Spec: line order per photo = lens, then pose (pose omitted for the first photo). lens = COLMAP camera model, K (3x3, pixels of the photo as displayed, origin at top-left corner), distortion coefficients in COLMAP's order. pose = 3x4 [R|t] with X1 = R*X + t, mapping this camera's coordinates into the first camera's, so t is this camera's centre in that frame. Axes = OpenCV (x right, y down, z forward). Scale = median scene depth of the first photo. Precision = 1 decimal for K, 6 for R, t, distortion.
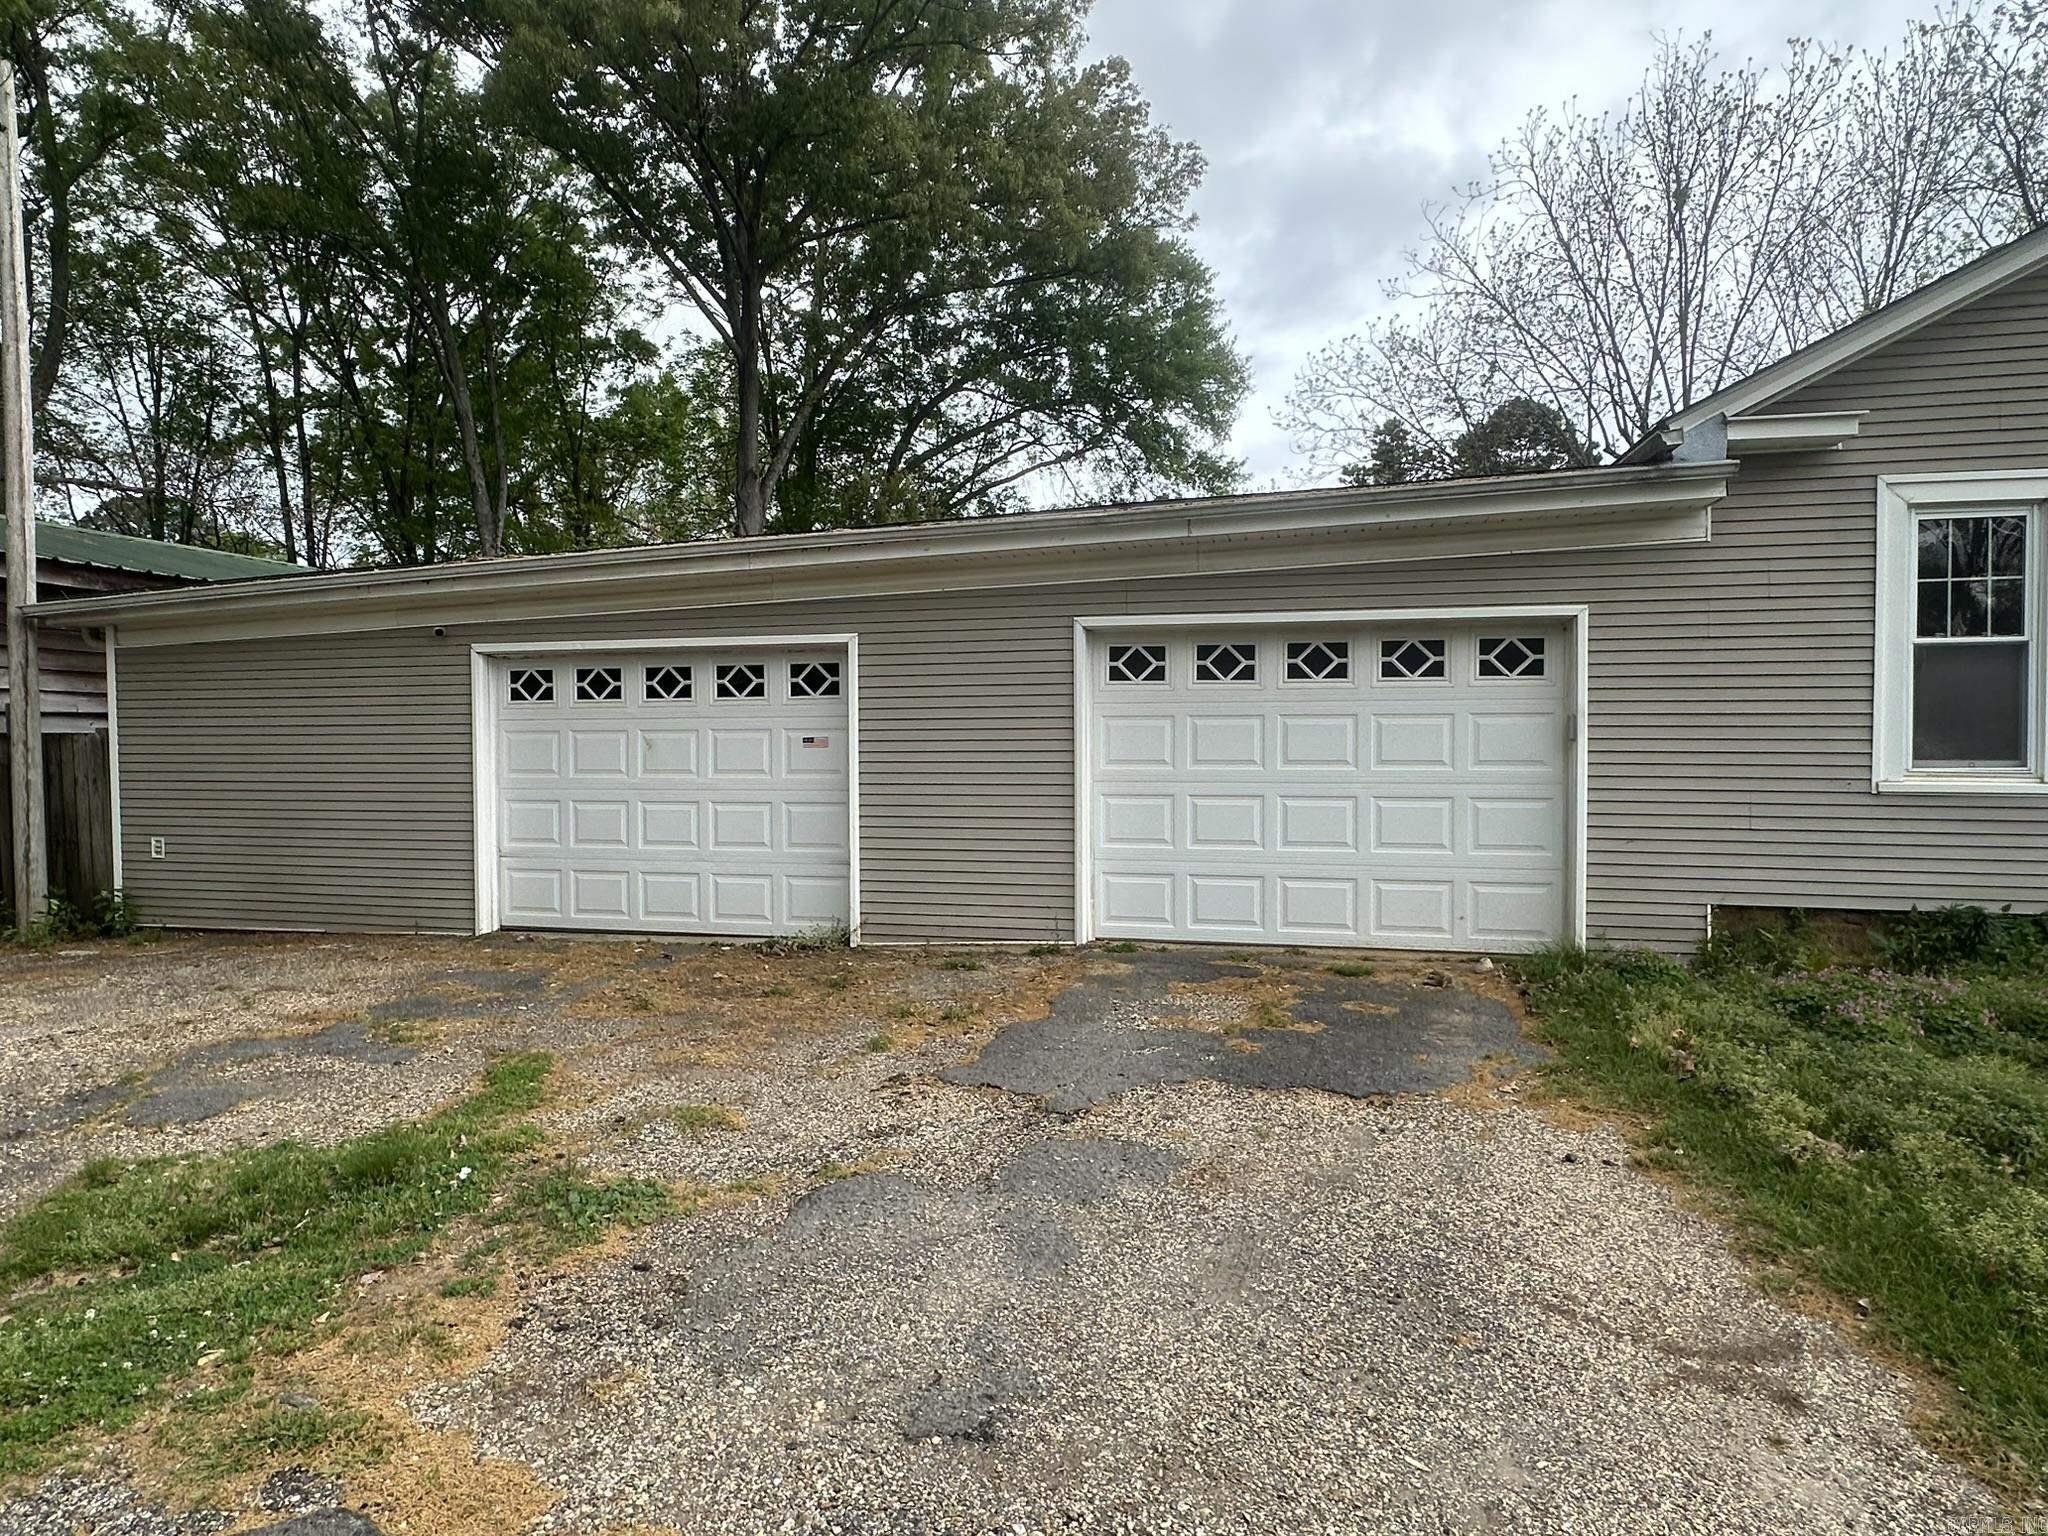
lens RADIAL K [[1114.5, 0, 1024.0], [0, 1114.5, 768.0], [0, 0, 1]] dist [-0.000356, -0.000319]
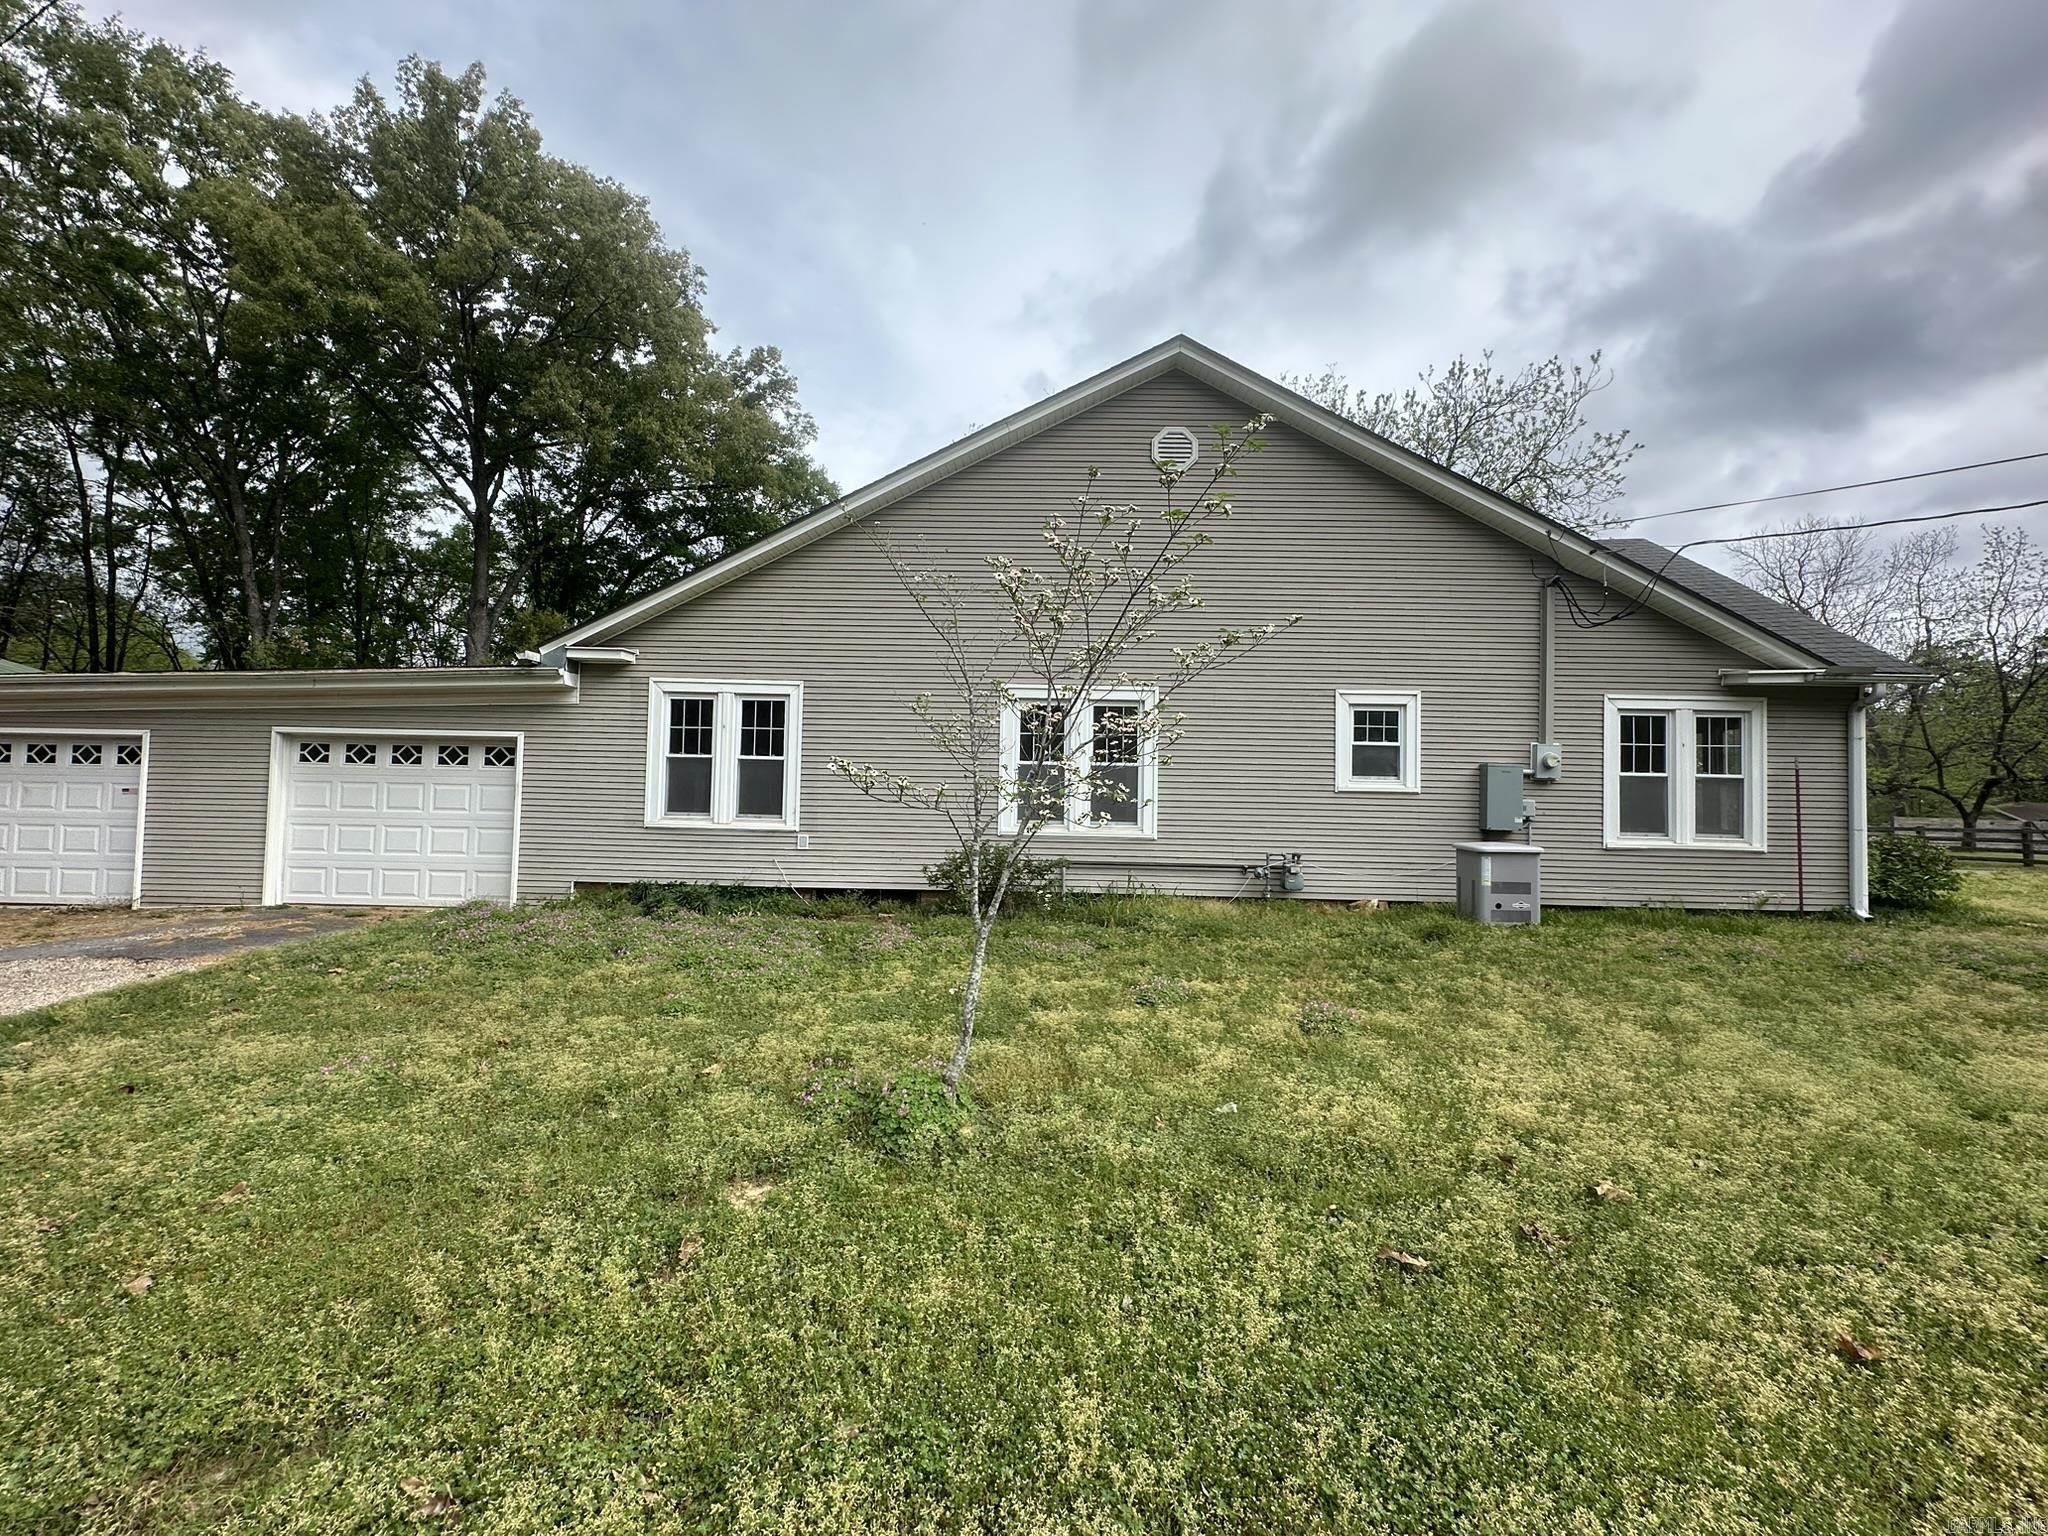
lens RADIAL K [[829.5, 0, 1024.0], [0, 829.5, 768.0], [0, 0, 1]] dist [-0.001774, -0.000047]
pose [[0.979423, 0.032253, 0.199224, 0.944338], [-0.017232, 0.996907, -0.076676, 0.015299], [-0.201081, 0.071665, 0.976950, -0.550256]]
